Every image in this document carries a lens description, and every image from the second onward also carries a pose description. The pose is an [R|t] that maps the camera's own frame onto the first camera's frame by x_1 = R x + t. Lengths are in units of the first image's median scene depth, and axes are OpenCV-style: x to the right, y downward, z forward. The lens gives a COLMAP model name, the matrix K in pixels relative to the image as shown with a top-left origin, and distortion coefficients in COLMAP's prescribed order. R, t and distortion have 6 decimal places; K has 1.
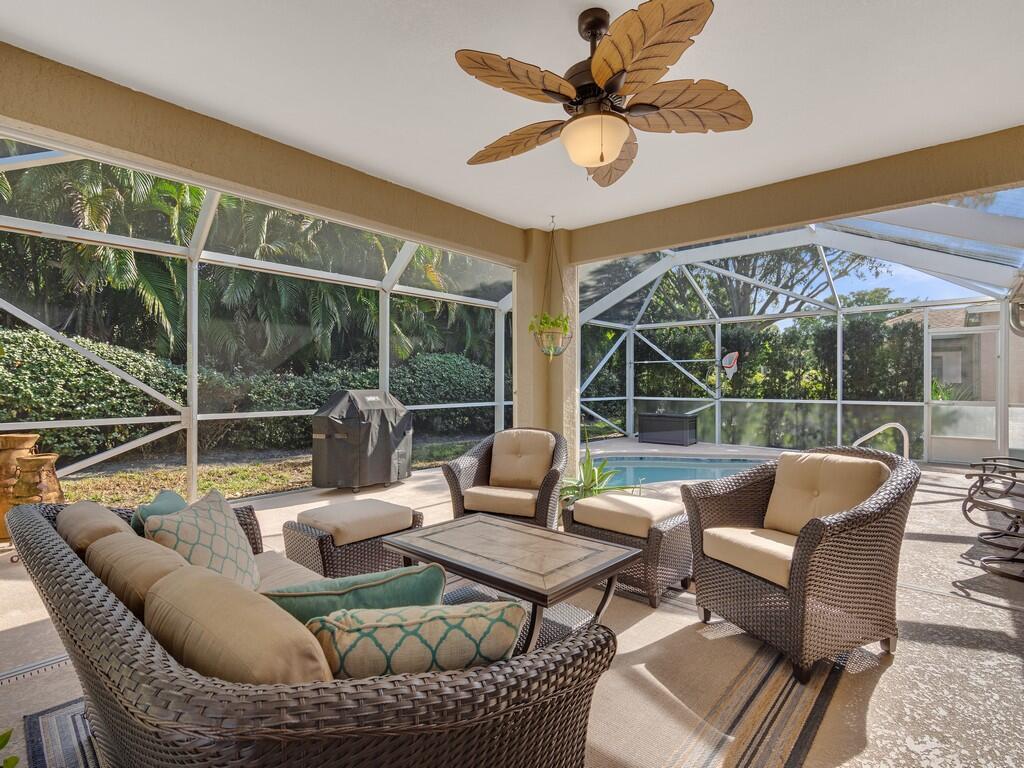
lens RADIAL K [[498.4, 0, 512.0], [0, 498.4, 384.0], [0, 0, 1]] dist [-0.000618, 0.000021]
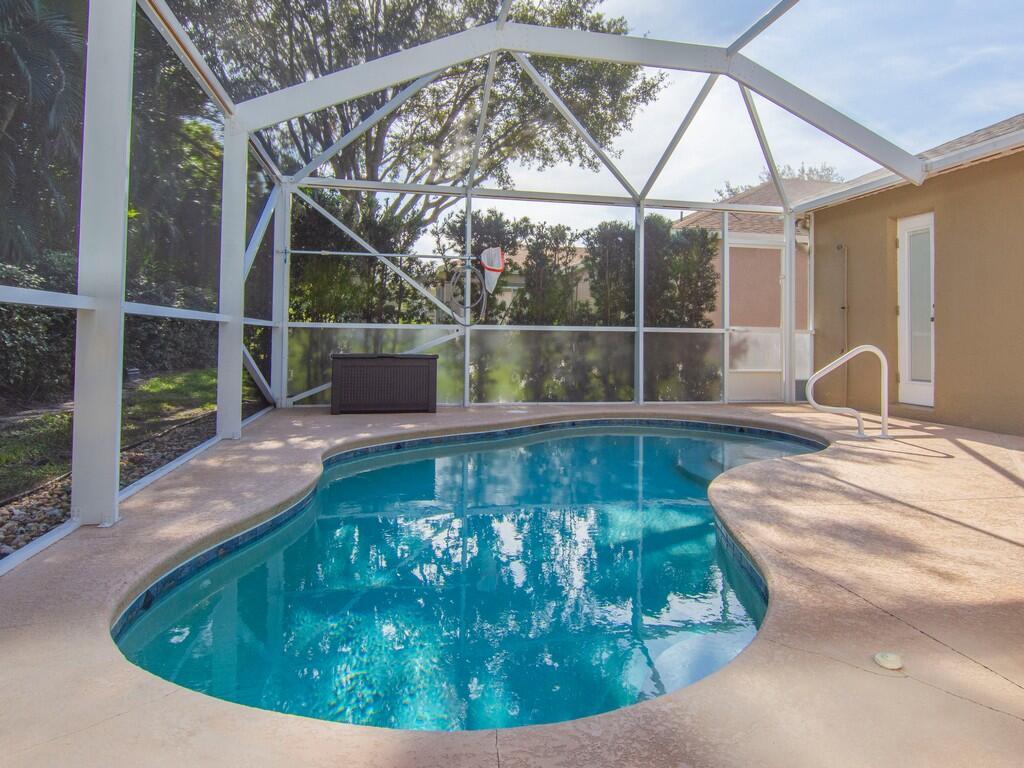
lens RADIAL K [[624.8, 0, 512.0], [0, 624.8, 384.0], [0, 0, 1]] dist [0.000270, -0.000201]
pose [[0.612124, -0.049894, 0.789186, -0.134372], [-0.010590, 0.997401, 0.071272, 0.048534], [-0.790691, -0.051985, 0.610005, 0.556269]]
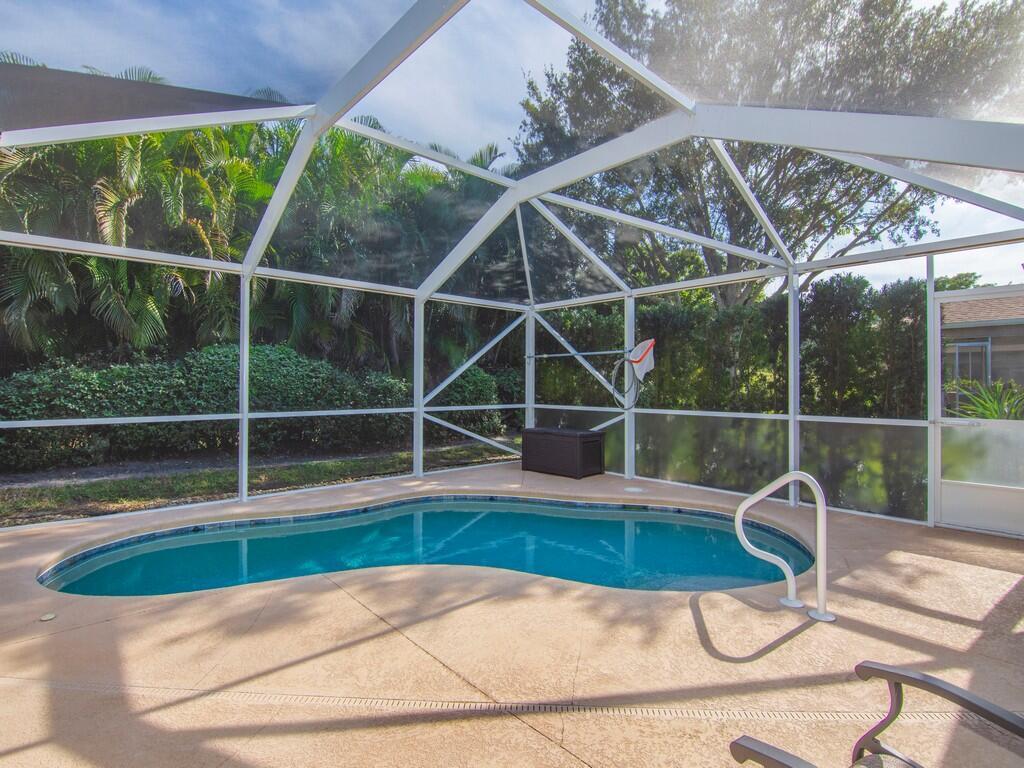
lens RADIAL K [[512.3, 0, 512.0], [0, 512.3, 384.0], [0, 0, 1]] dist [-0.001592, -0.012558]
pose [[0.993633, 0.002196, -0.112644, 0.358409], [-0.002925, 0.999976, -0.006308, 0.000633], [0.112628, 0.006598, 0.993615, 0.316239]]
